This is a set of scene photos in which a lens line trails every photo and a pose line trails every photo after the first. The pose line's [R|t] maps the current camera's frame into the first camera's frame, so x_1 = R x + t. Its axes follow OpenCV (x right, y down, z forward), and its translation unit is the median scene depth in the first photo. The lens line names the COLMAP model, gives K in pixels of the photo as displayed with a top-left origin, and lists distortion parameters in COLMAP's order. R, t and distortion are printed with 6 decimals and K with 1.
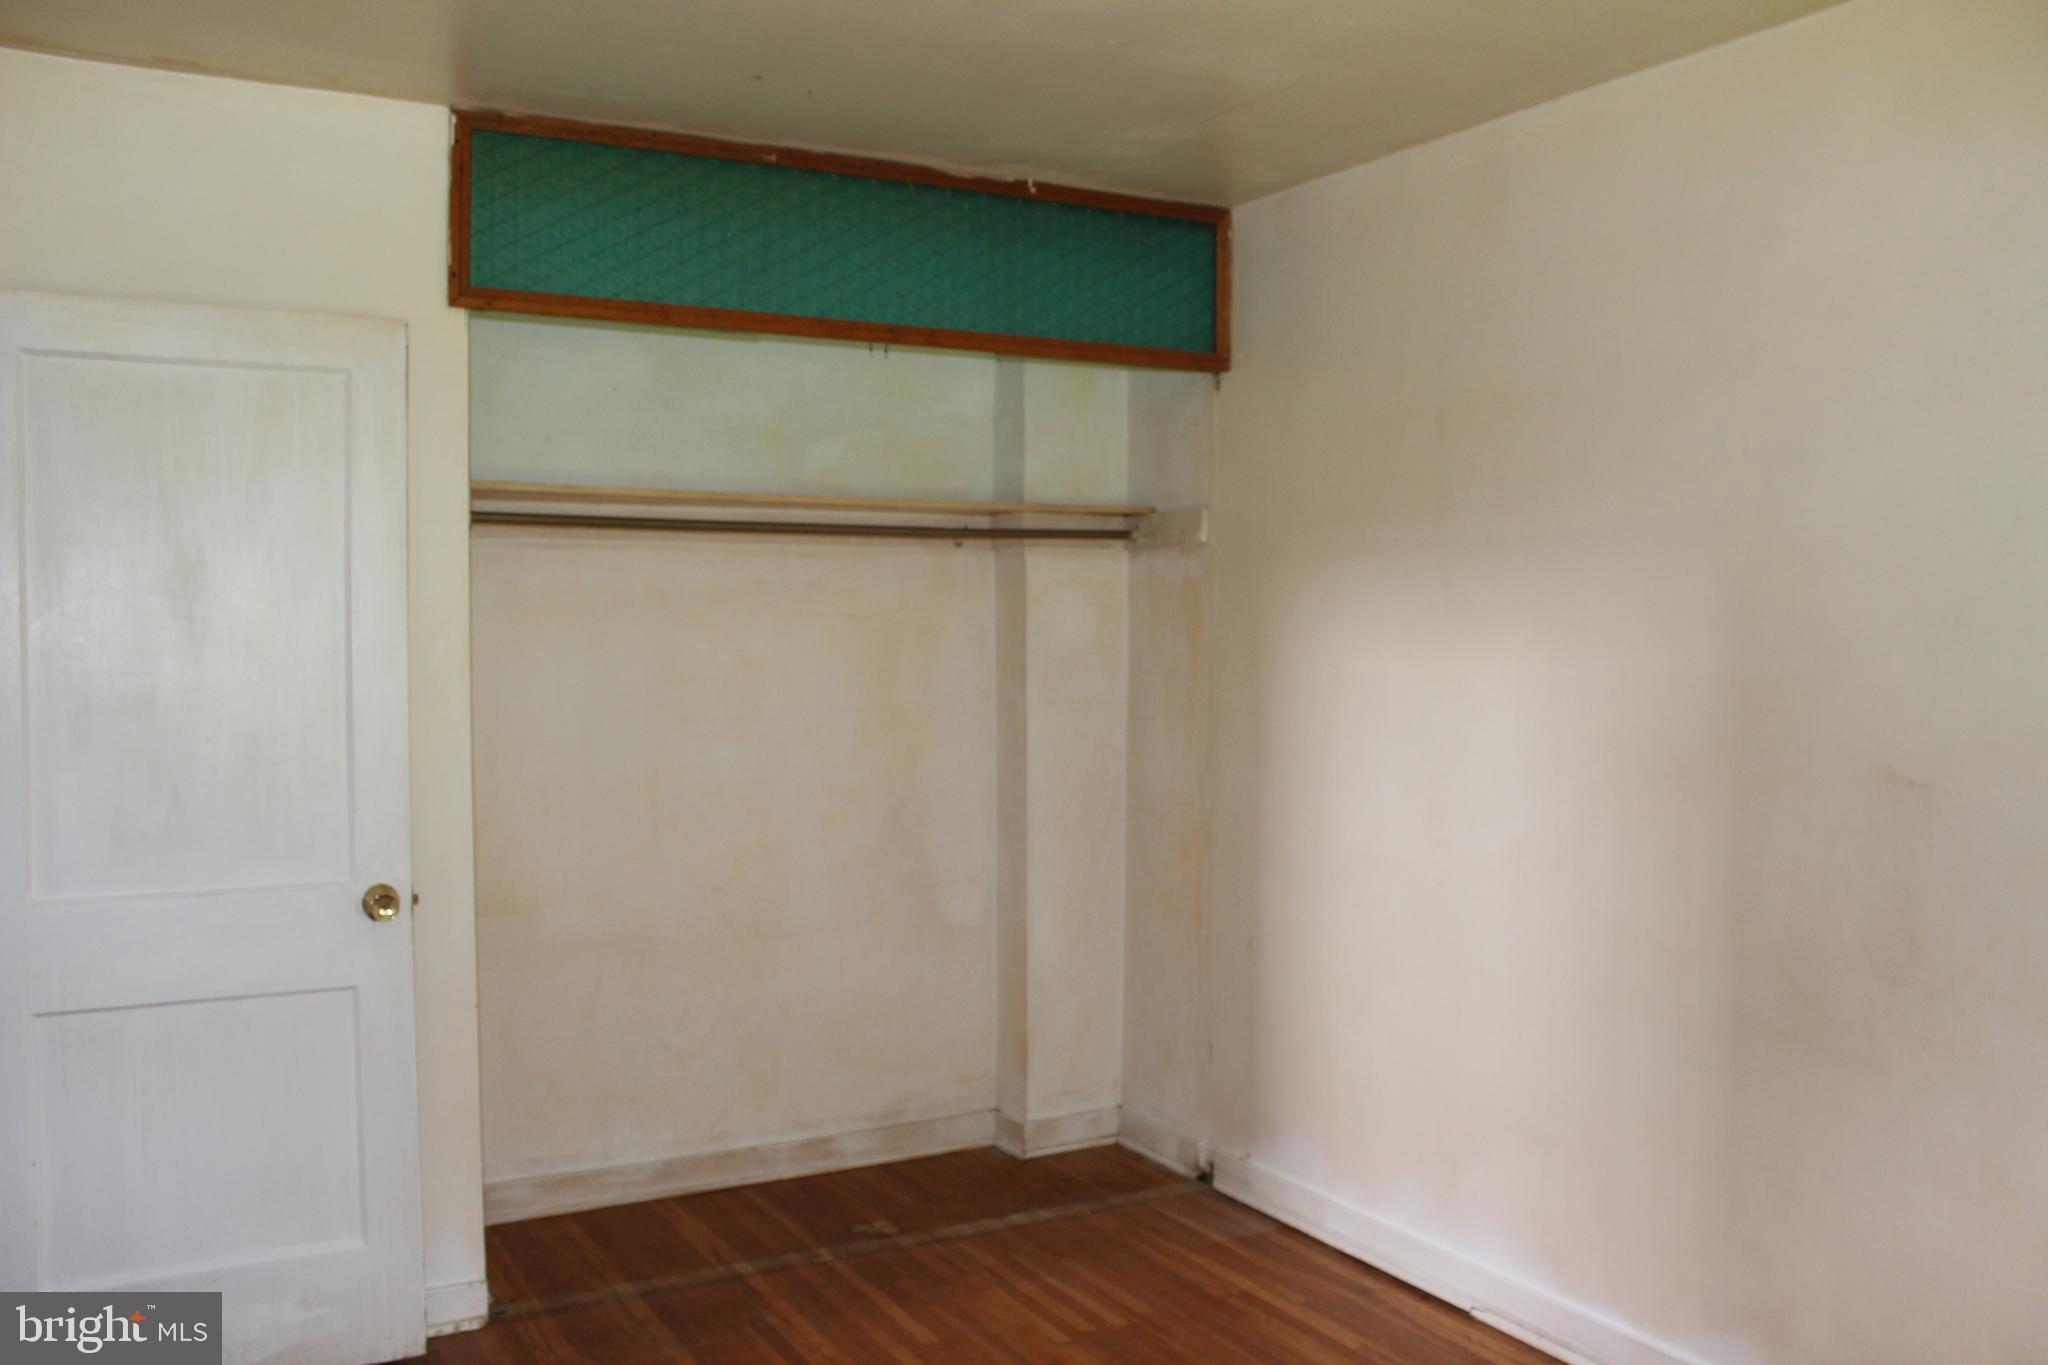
lens RADIAL K [[1711.0, 0, 1030.6], [0, 1711.0, 695.4], [0, 0, 1]] dist [-0.160908, 0.145662]
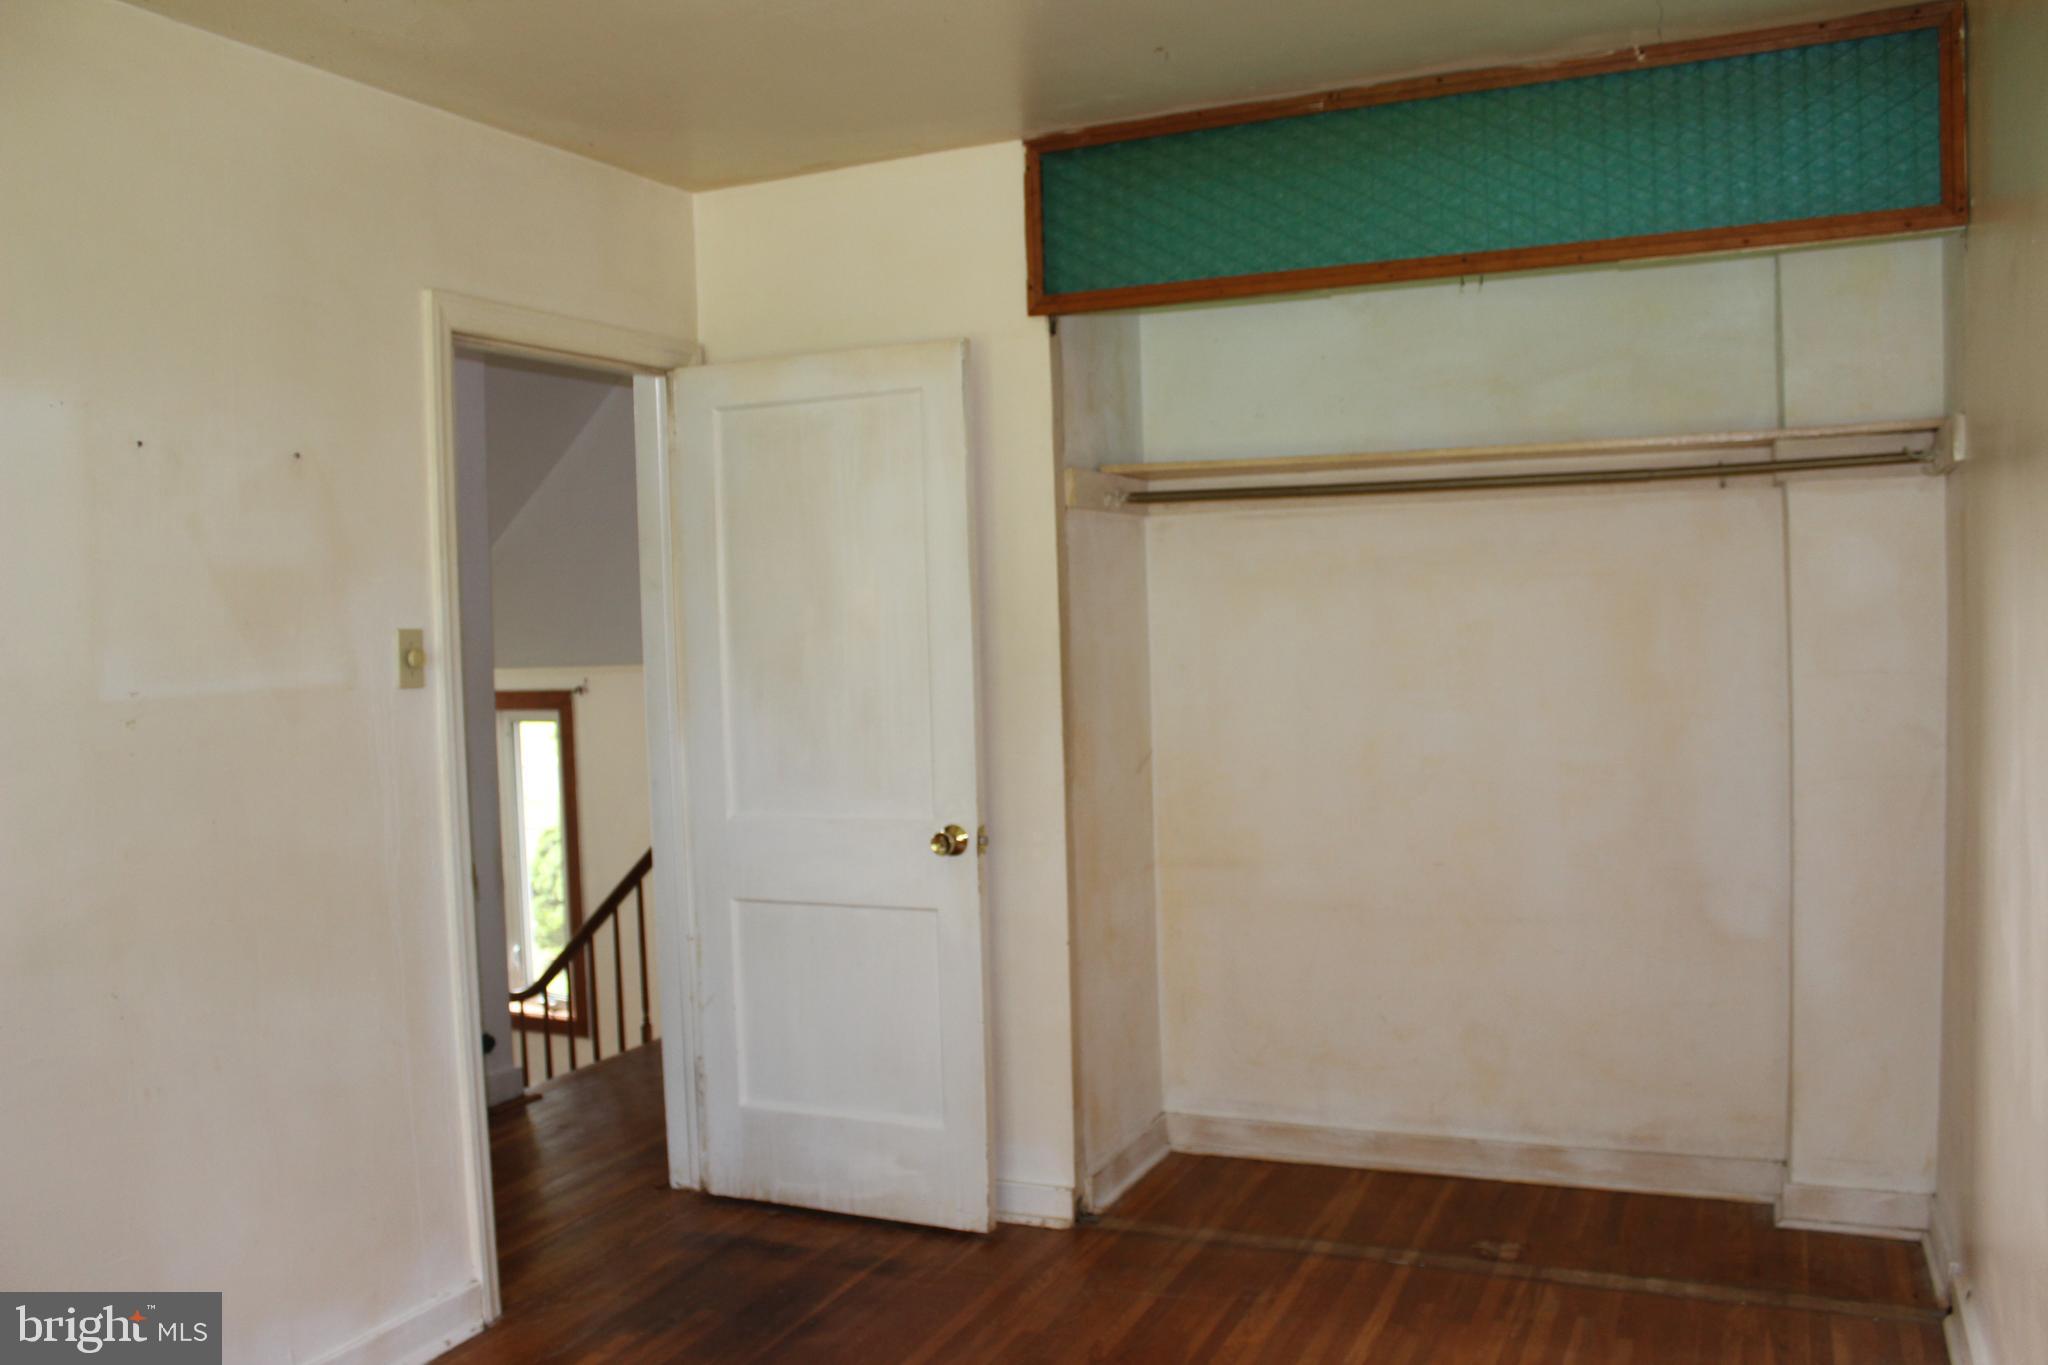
lens RADIAL K [[1711.0, 0, 1030.6], [0, 1711.0, 695.4], [0, 0, 1]] dist [-0.160908, 0.145662]
pose [[0.590019, 0.021888, -0.807092, 0.481275], [0.001713, 0.999596, 0.028361, -0.009216], [0.807387, -0.018116, 0.589744, 0.269356]]
